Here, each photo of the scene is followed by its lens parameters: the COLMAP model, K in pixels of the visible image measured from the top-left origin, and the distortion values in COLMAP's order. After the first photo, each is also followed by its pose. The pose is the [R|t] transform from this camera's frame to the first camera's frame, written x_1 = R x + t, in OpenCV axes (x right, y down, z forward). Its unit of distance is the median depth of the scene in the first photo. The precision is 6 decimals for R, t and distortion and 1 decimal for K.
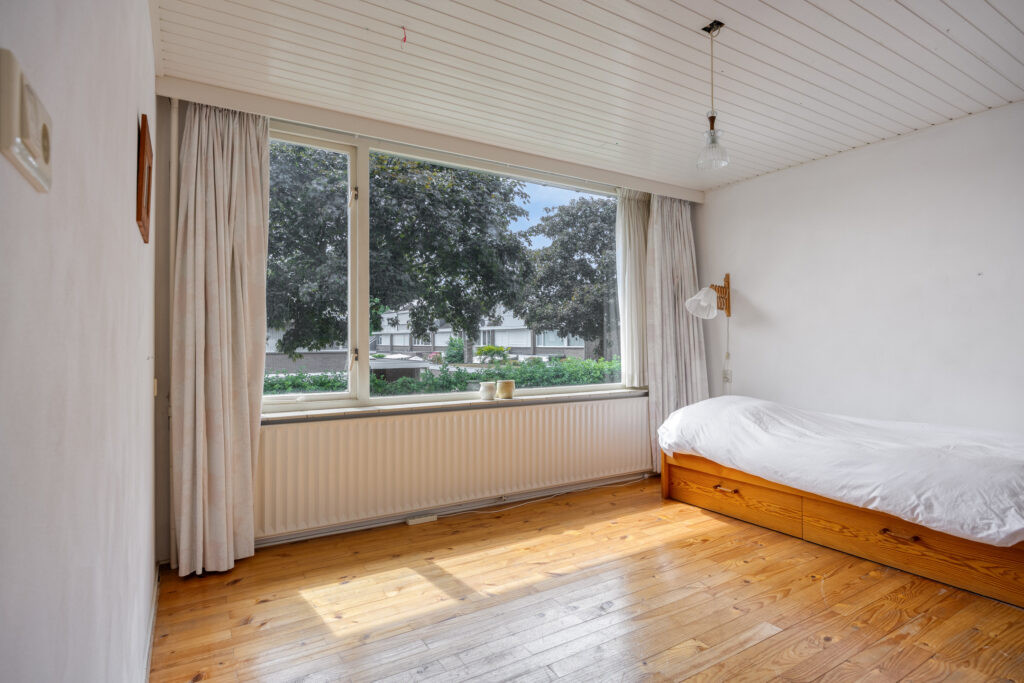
lens RADIAL K [[537.2, 0, 513.3], [0, 537.2, 341.1], [0, 0, 1]] dist [-0.002749, -0.000409]
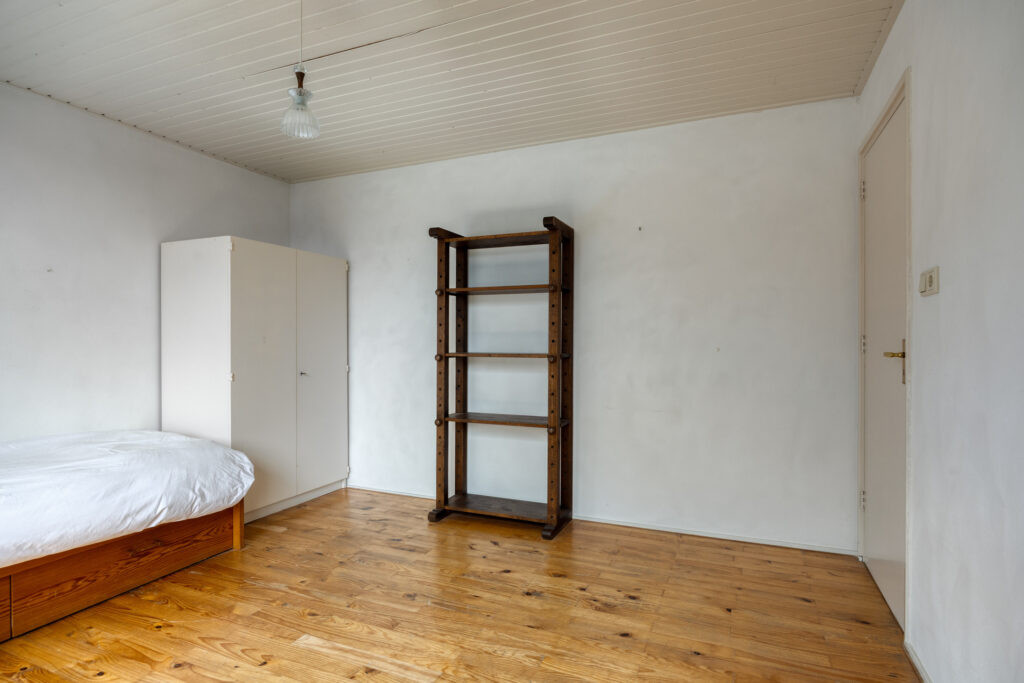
lens RADIAL K [[537.2, 0, 513.8], [0, 537.2, 341.7], [0, 0, 1]] dist [-0.002749, -0.000409]
pose [[-0.569232, 0.000147, 0.822177, -0.443709], [0.001835, 0.999998, 0.001092, -0.000517], [-0.822175, 0.002131, -0.569231, 1.047256]]
